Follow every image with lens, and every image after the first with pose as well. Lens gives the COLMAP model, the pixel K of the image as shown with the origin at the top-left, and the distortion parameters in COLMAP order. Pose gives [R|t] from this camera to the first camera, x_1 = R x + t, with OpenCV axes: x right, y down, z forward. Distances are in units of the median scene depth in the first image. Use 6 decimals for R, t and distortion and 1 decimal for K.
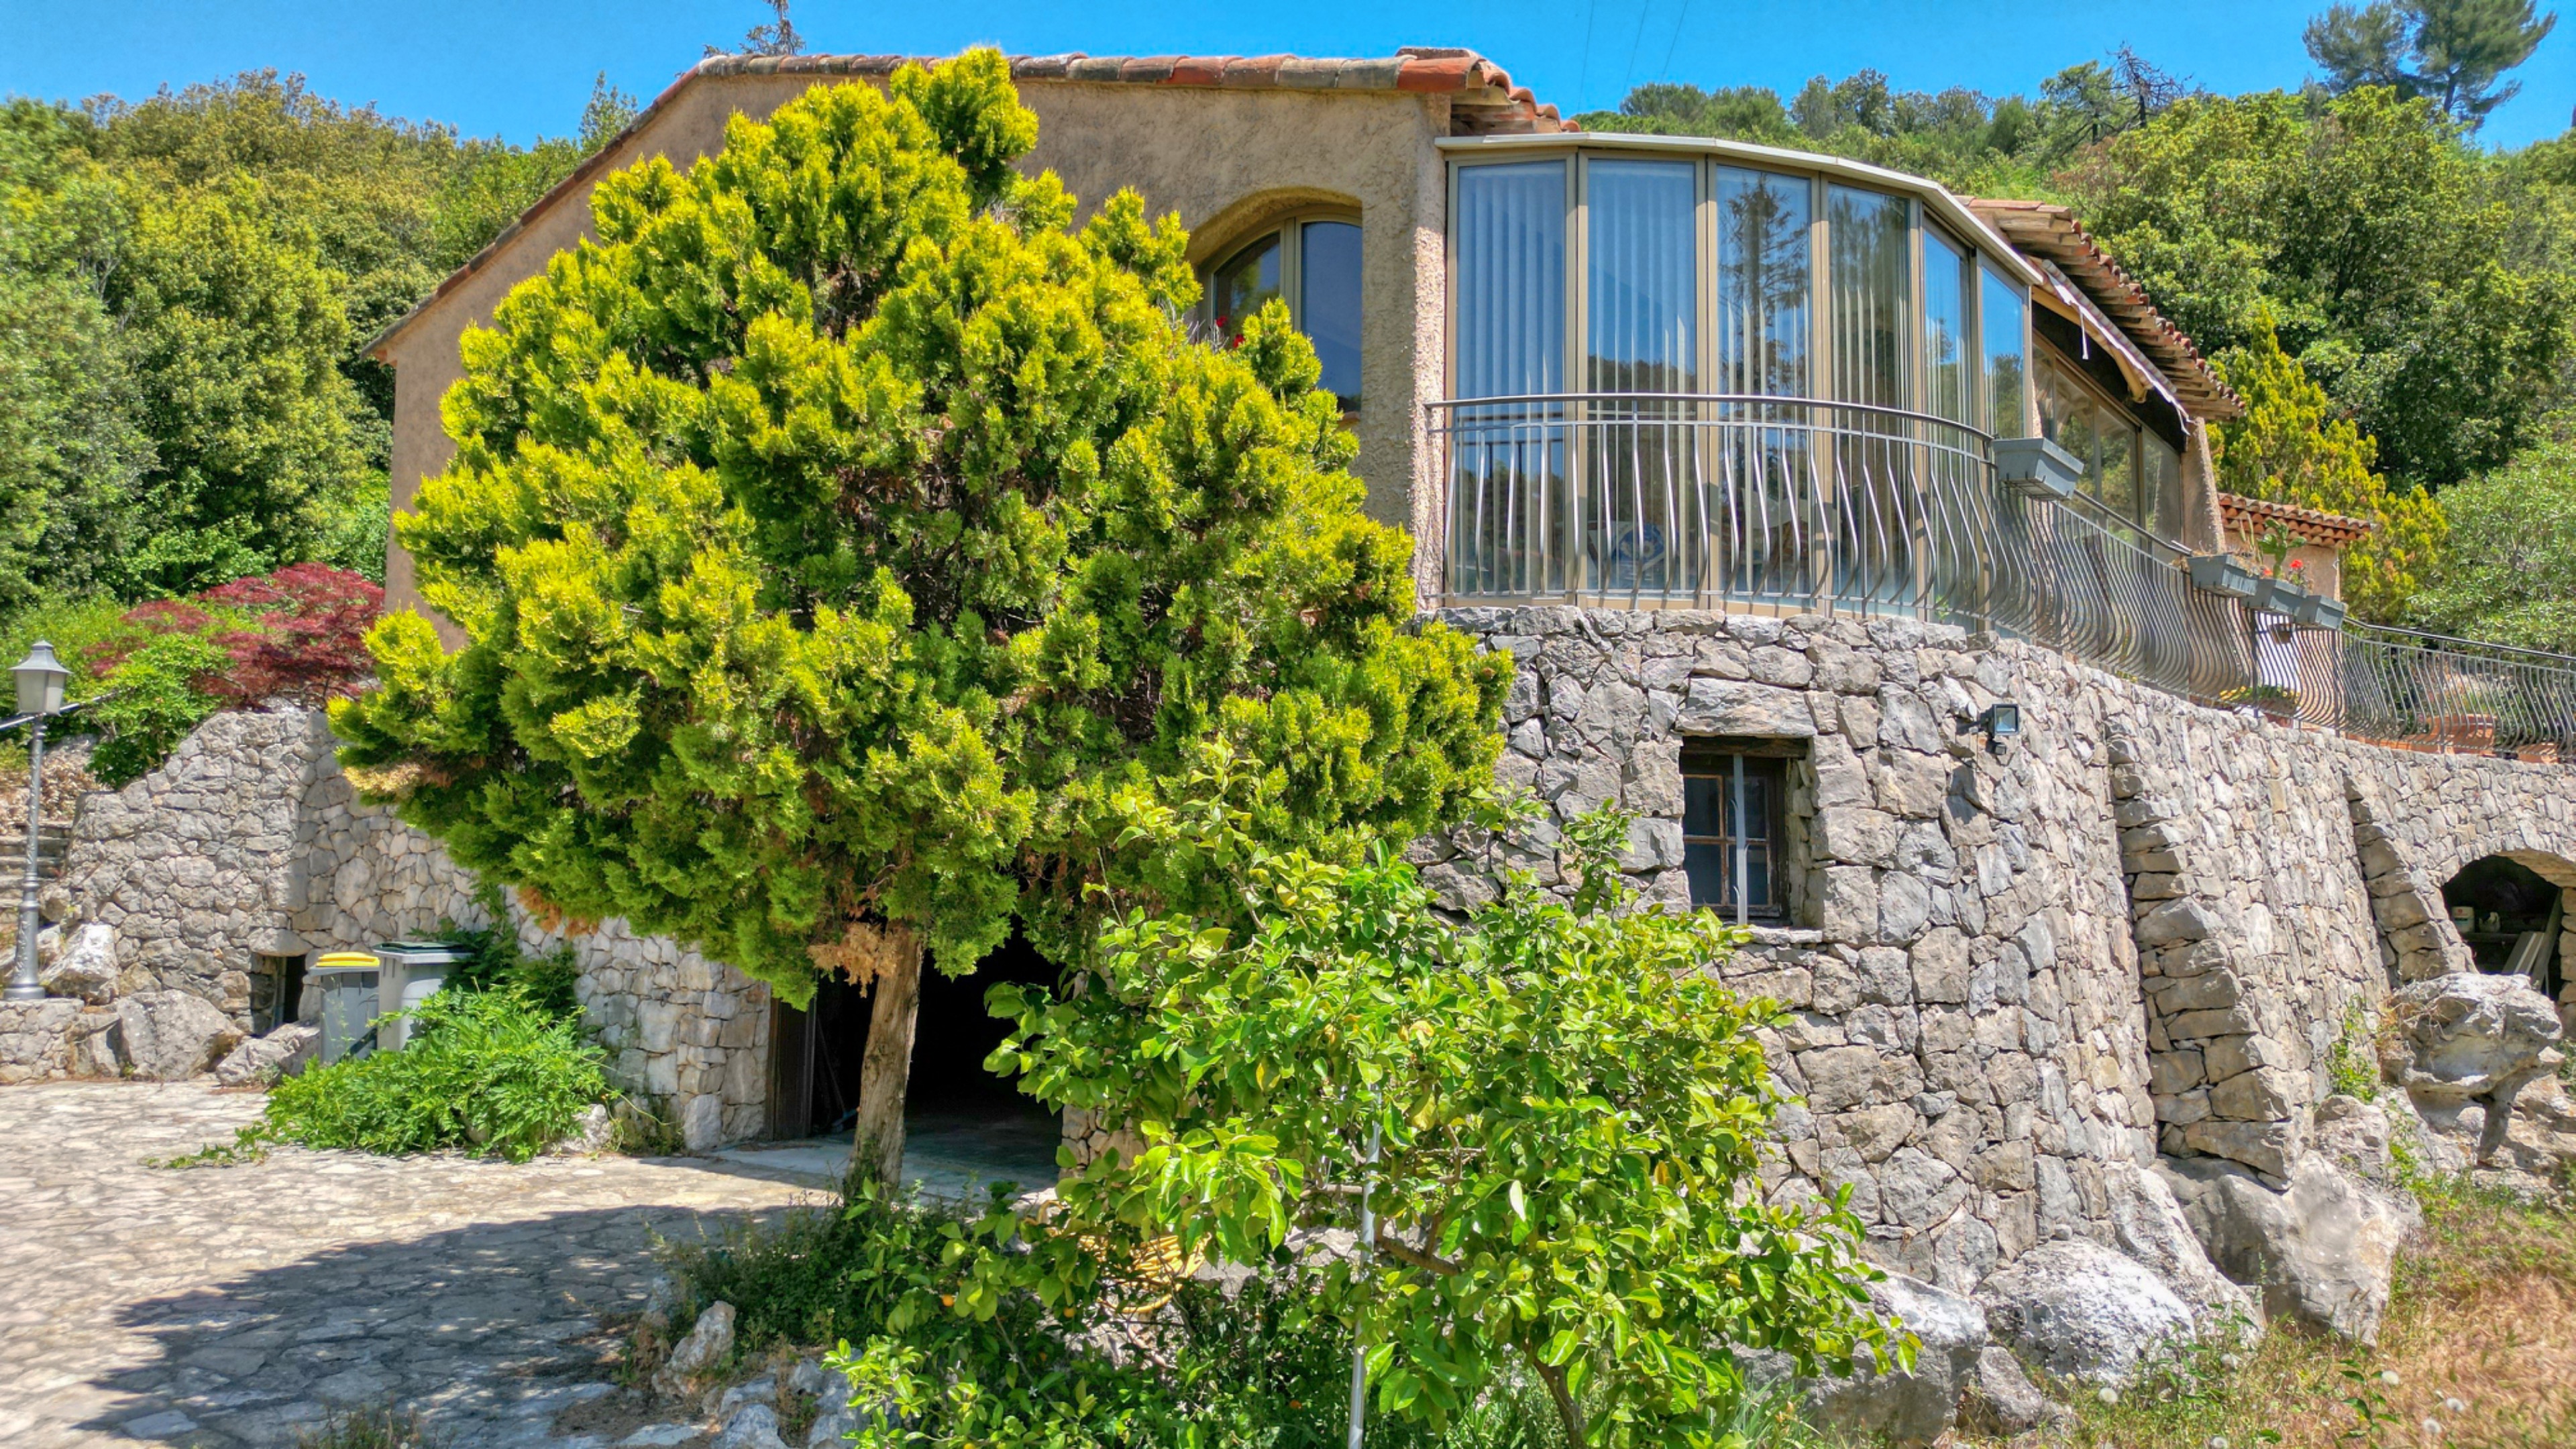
lens RADIAL K [[1817.6, 0, 1296.0], [0, 1817.6, 723.1], [0, 0, 1]] dist [0.043115, -0.045657]
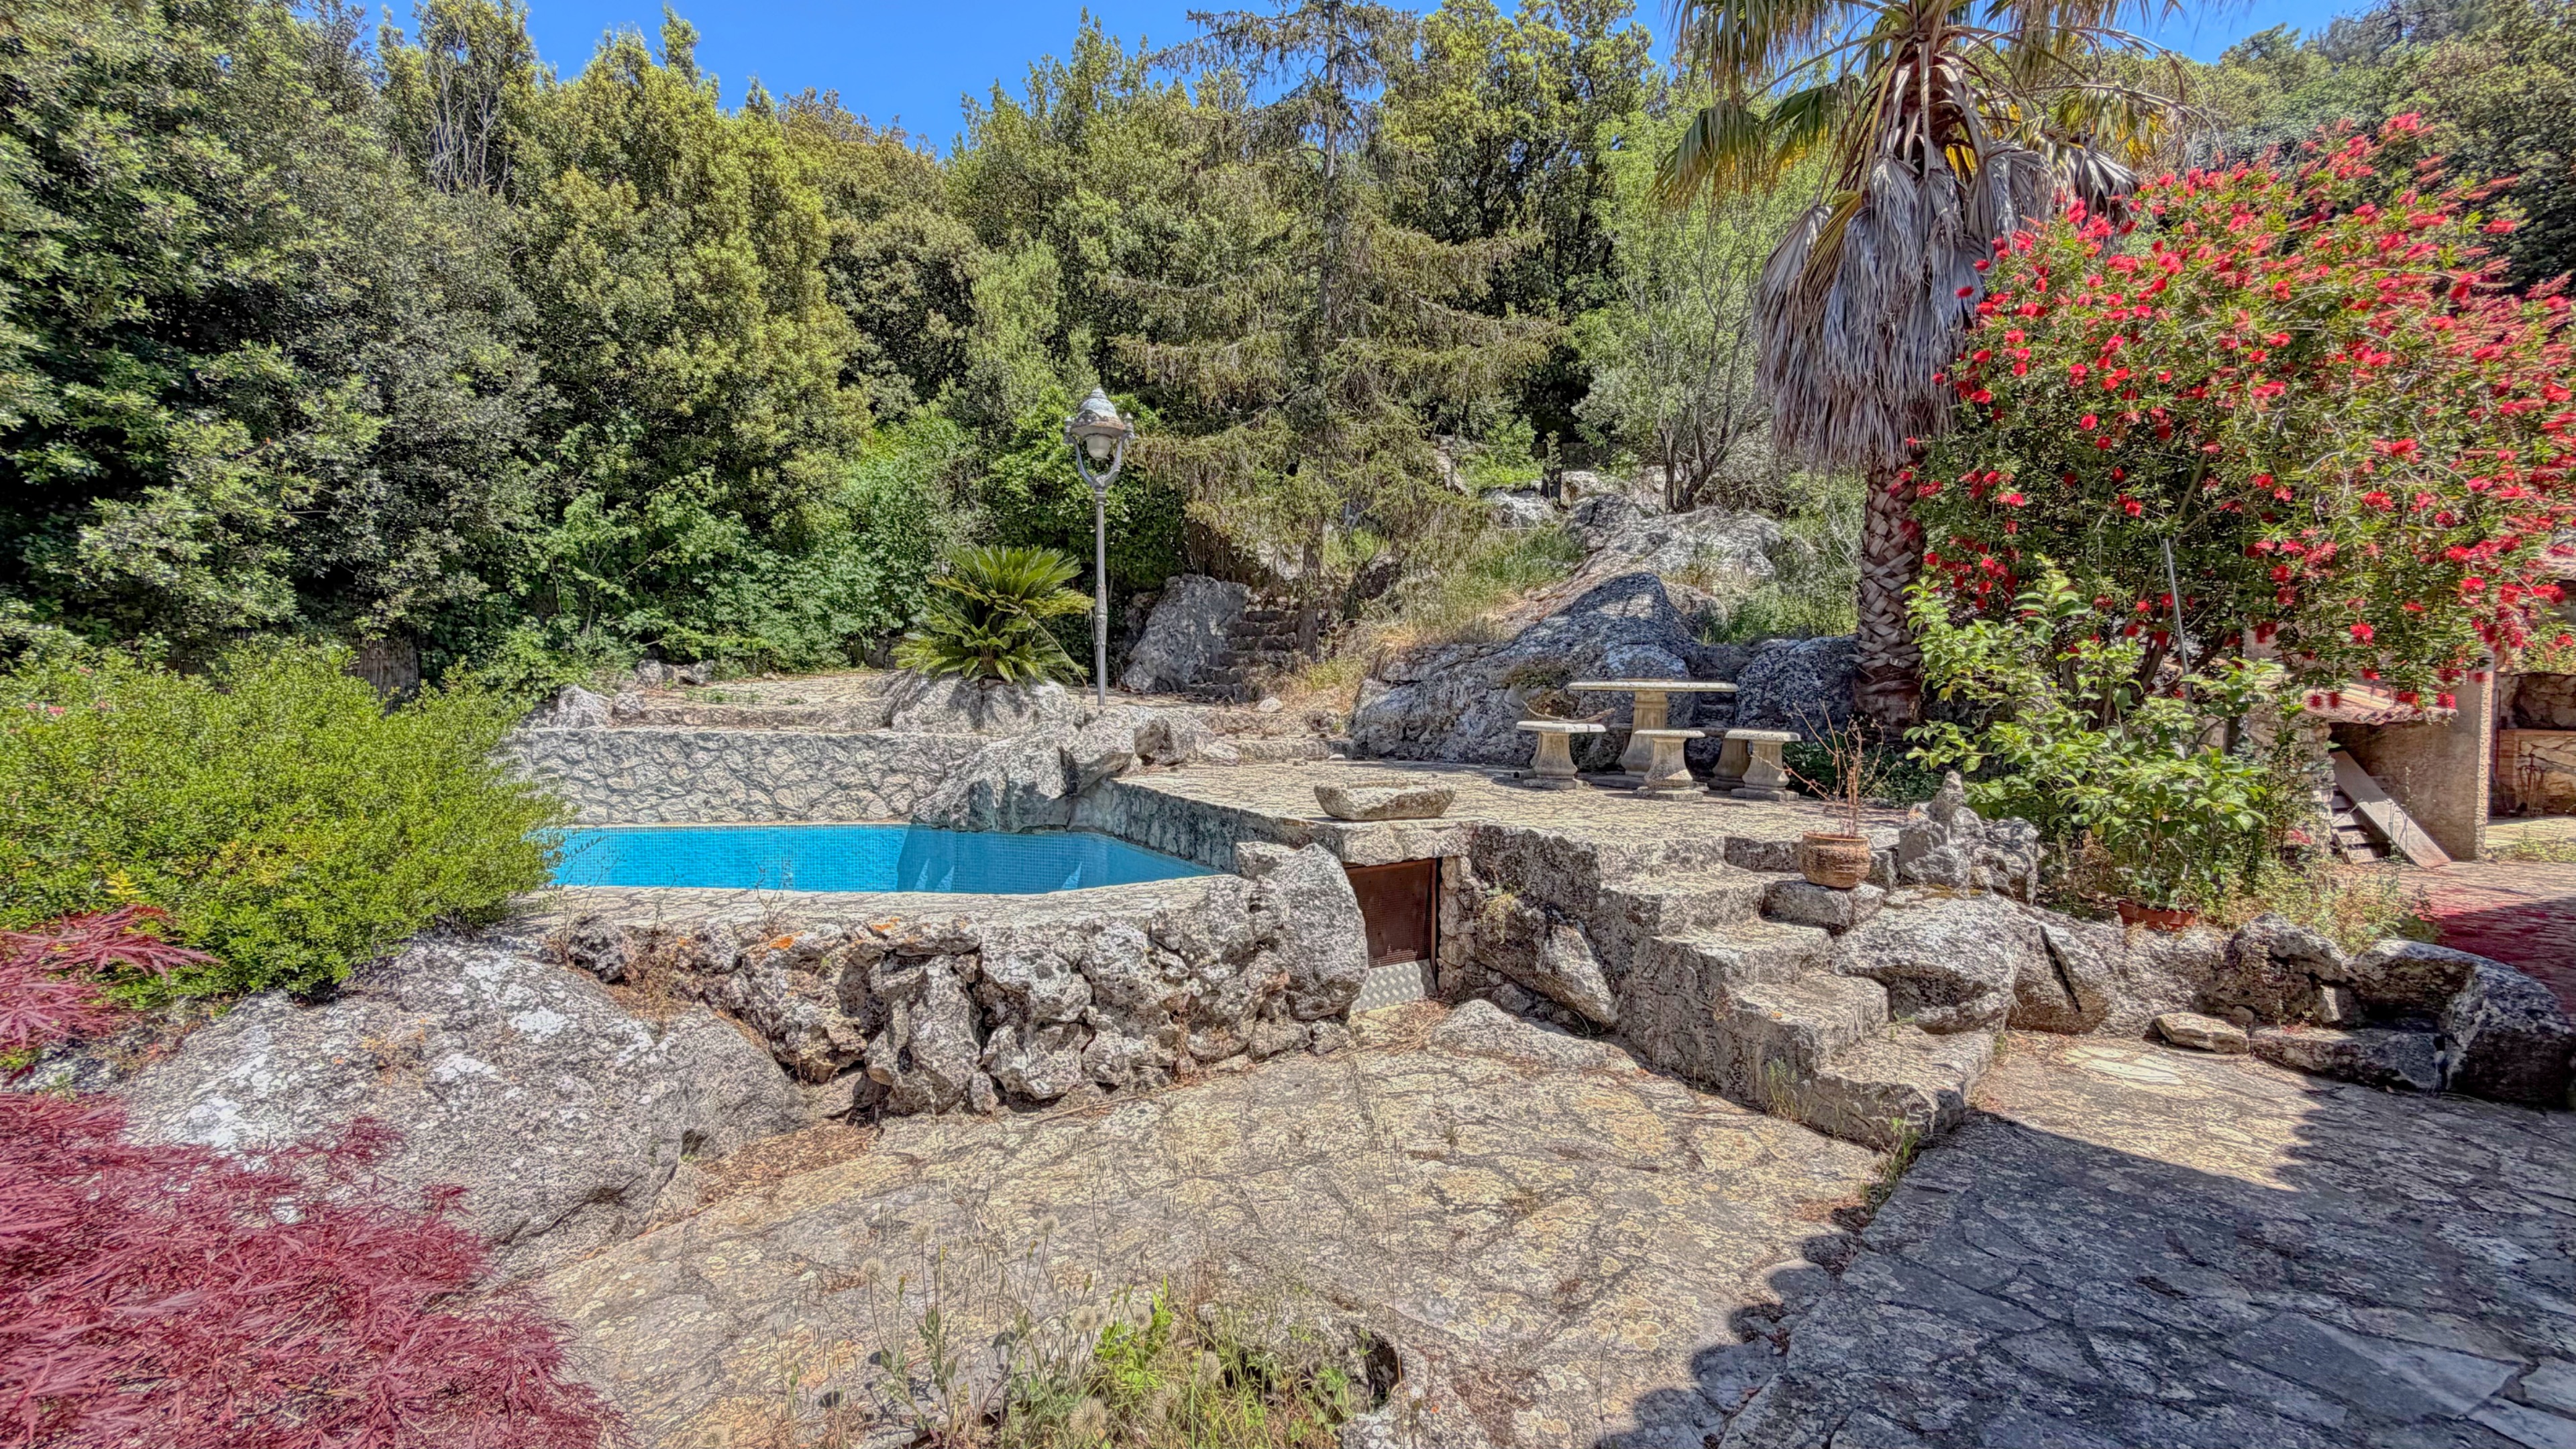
lens RADIAL K [[1021.4, 0, 1267.0], [0, 1021.4, 739.4], [0, 0, 1]] dist [-0.001081, -0.000040]
pose [[0.982341, -0.004978, -0.187031, -0.723634], [0.030879, 0.990251, 0.135830, -0.146069], [0.184532, -0.139207, 0.972918, 1.681166]]
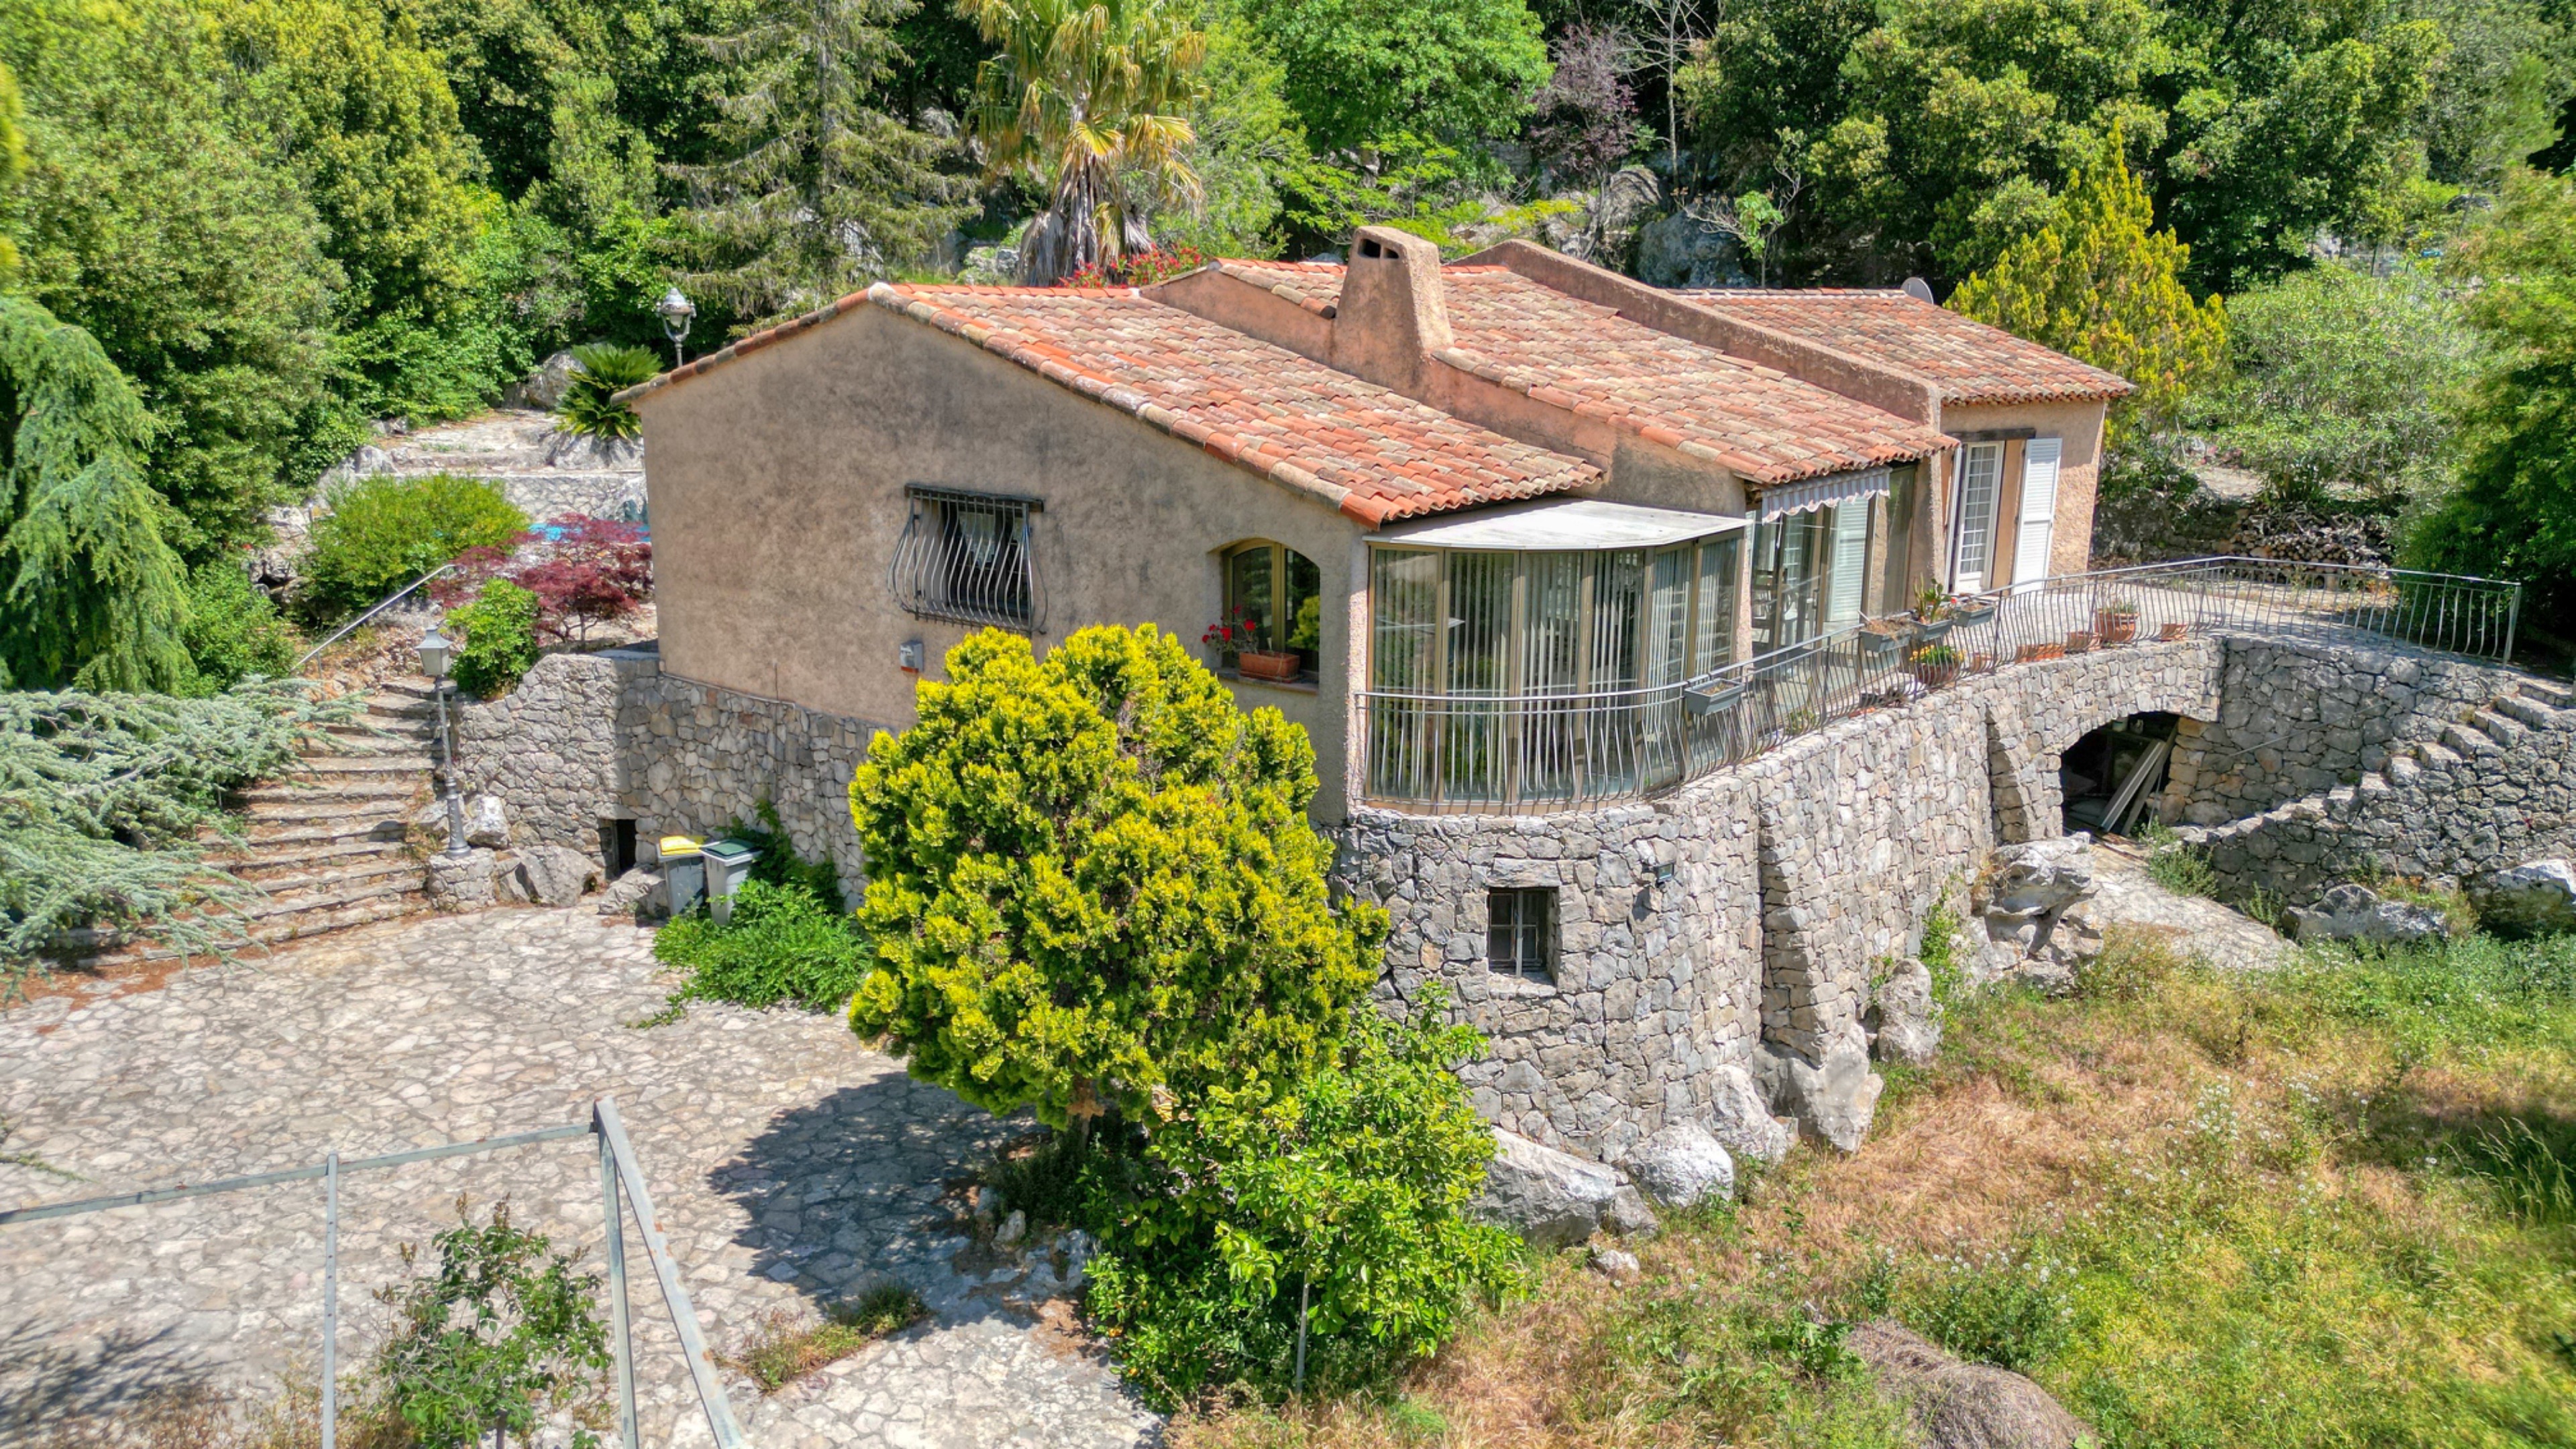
lens RADIAL K [[1817.6, 0, 1295.8], [0, 1817.6, 726.0], [0, 0, 1]] dist [0.043115, -0.045657]
pose [[0.999998, -0.001906, 0.000852, 0.011075], [0.001532, 0.947307, 0.320325, -0.631433], [-0.001417, -0.320323, 0.947307, -0.600479]]
